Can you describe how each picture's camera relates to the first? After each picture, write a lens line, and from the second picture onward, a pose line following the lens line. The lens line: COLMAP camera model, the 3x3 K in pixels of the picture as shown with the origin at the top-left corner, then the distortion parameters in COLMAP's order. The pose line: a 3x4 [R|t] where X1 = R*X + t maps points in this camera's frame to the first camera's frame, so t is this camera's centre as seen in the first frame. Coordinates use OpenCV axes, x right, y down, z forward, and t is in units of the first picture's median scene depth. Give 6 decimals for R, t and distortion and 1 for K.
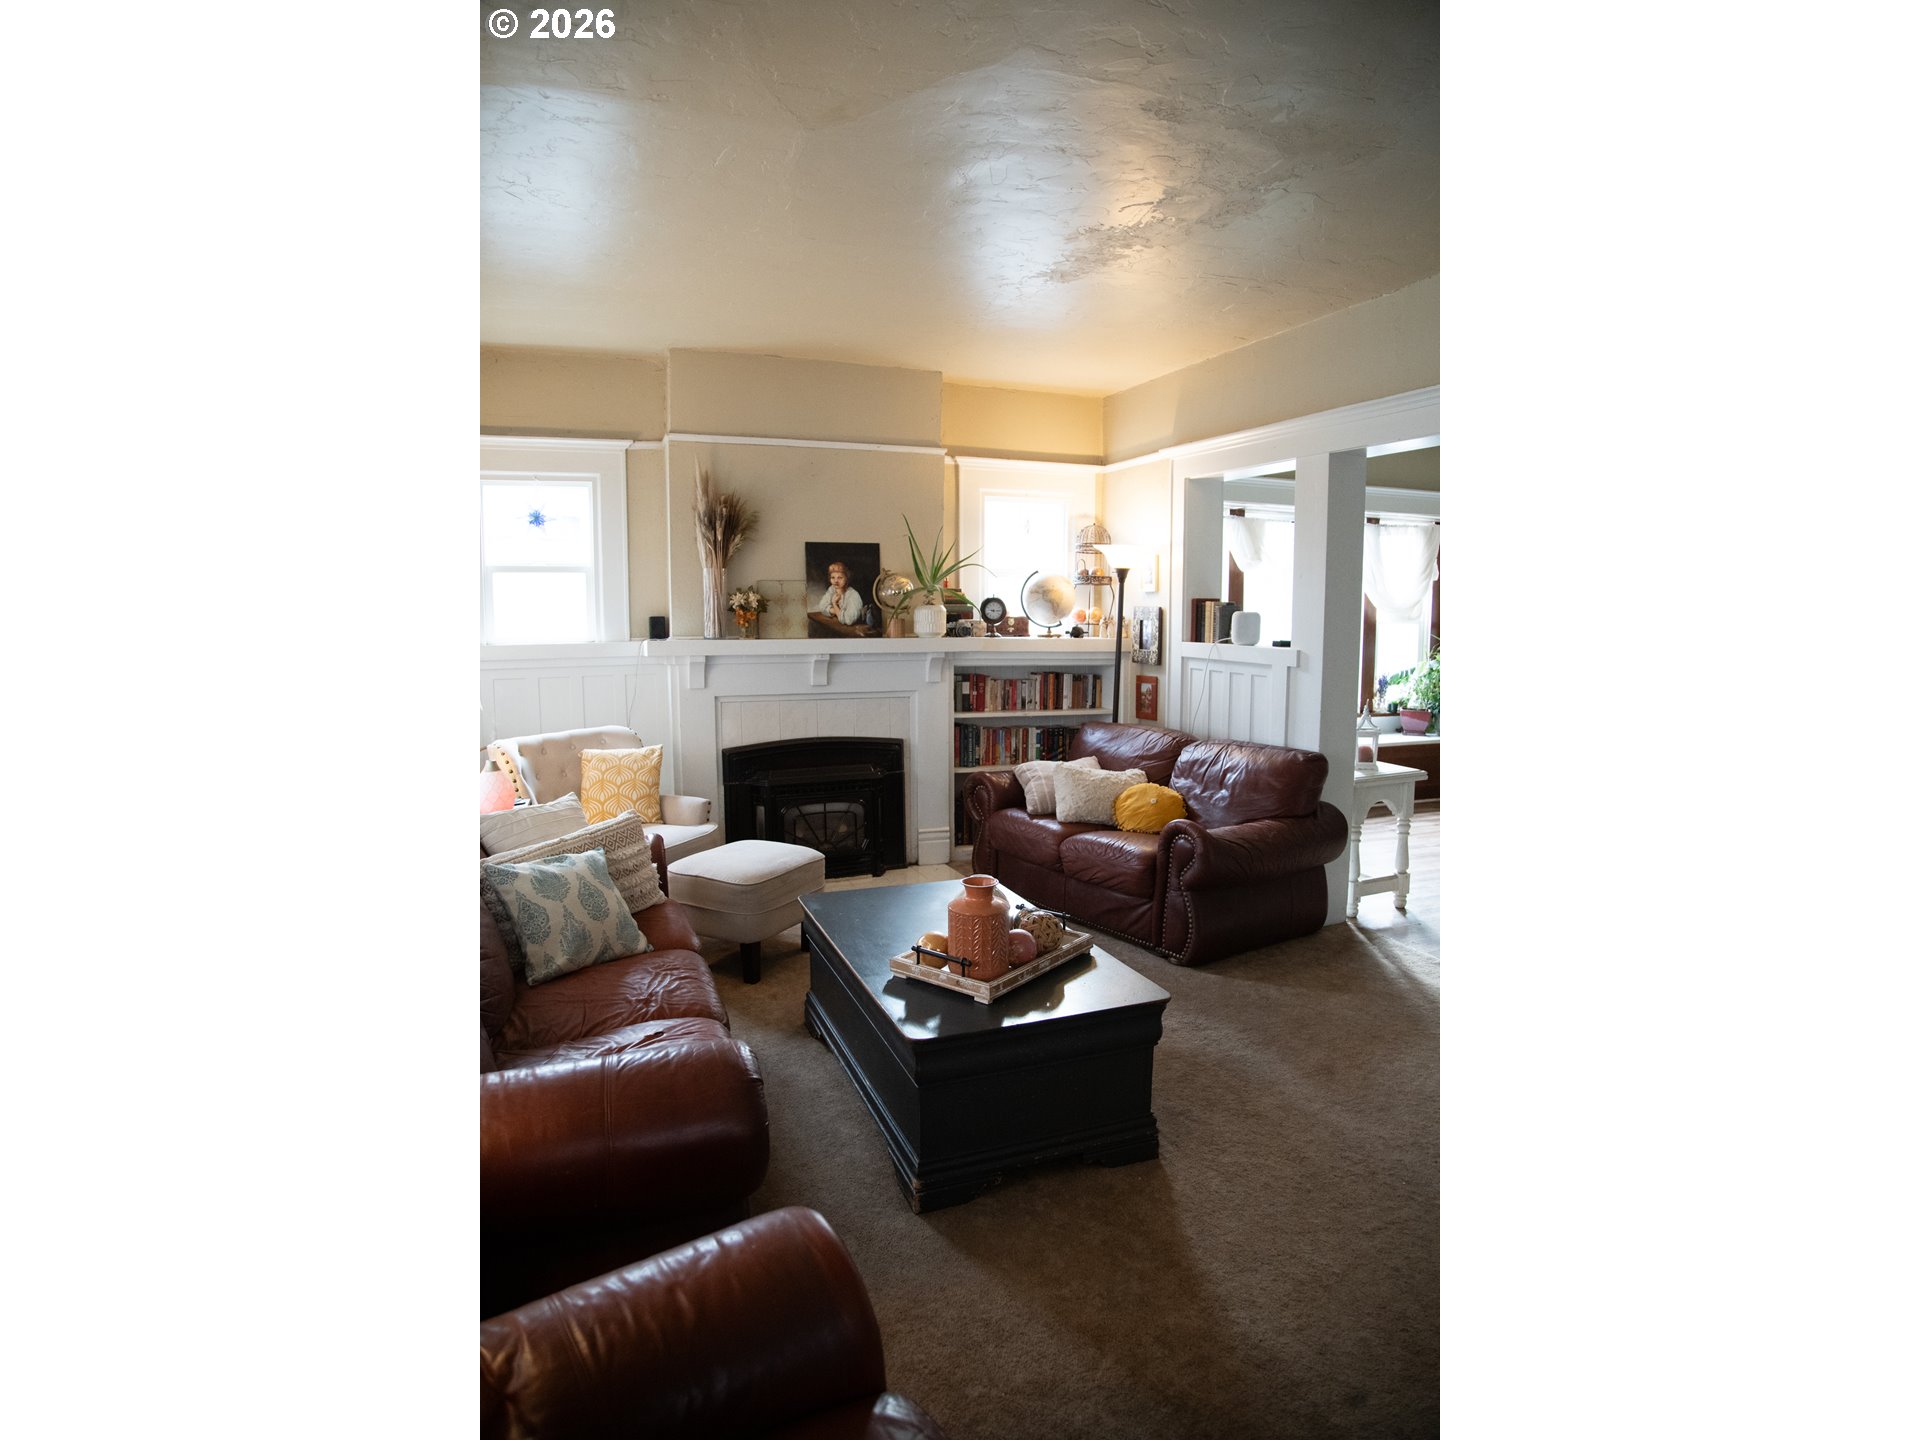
lens RADIAL K [[1041.3, 0, 960.0], [0, 1041.3, 720.0], [0, 0, 1]] dist [-0.093952, -0.000175]
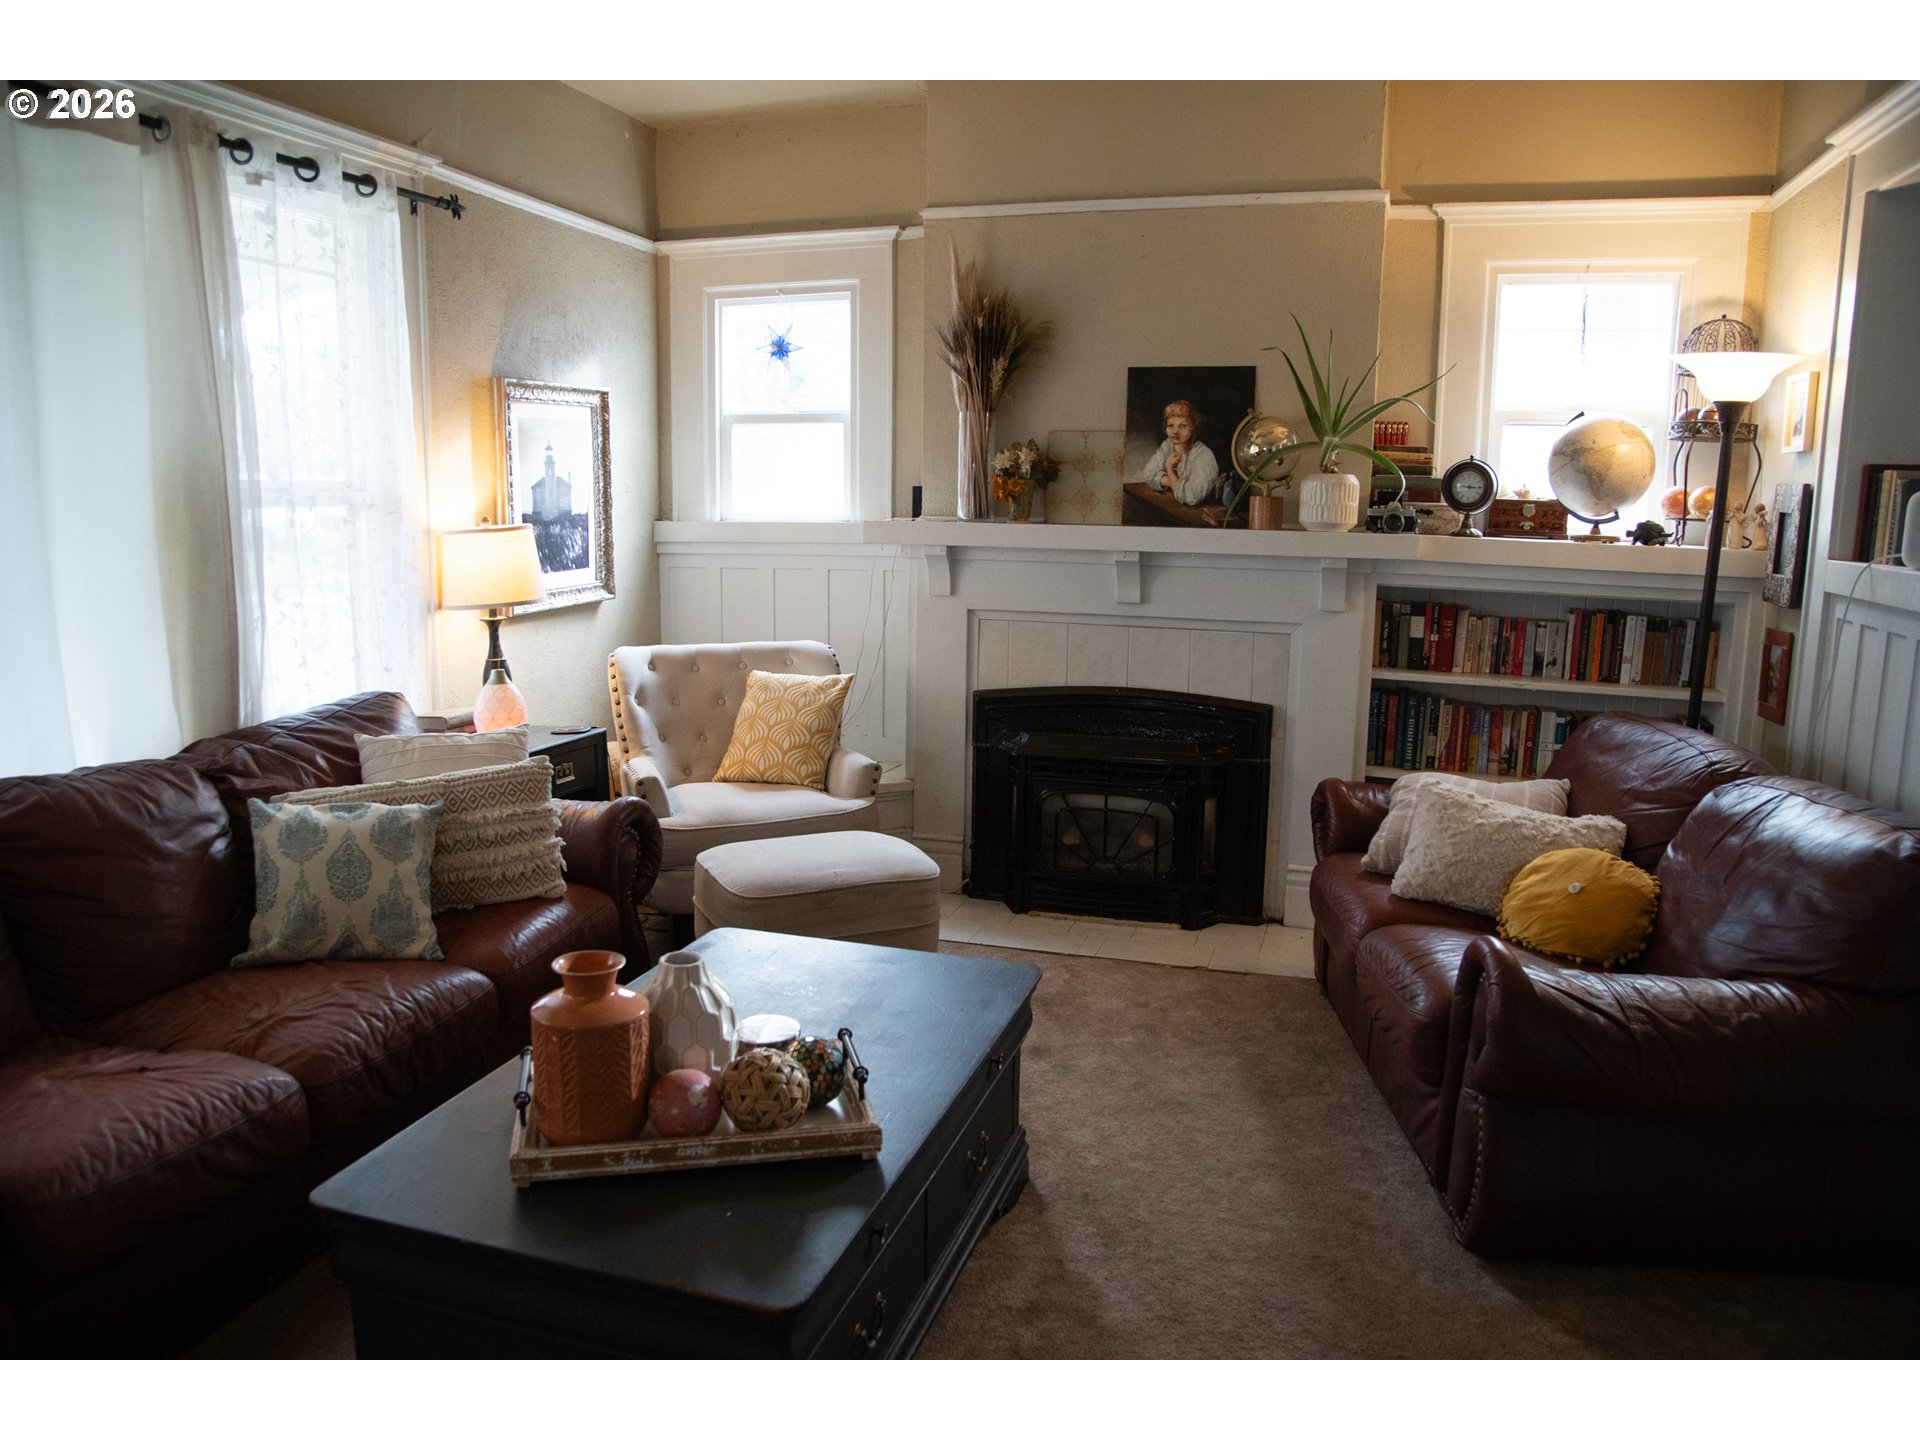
lens RADIAL K [[1409.5, 0, 960.0], [0, 1409.5, 720.0], [0, 0, 1]] dist [-0.127439, 0.091124]
pose [[0.764313, 0.111902, -0.635062, 0.312985], [-0.080407, 0.993680, 0.078322, -0.021233], [0.639813, -0.008799, 0.768480, 0.294780]]
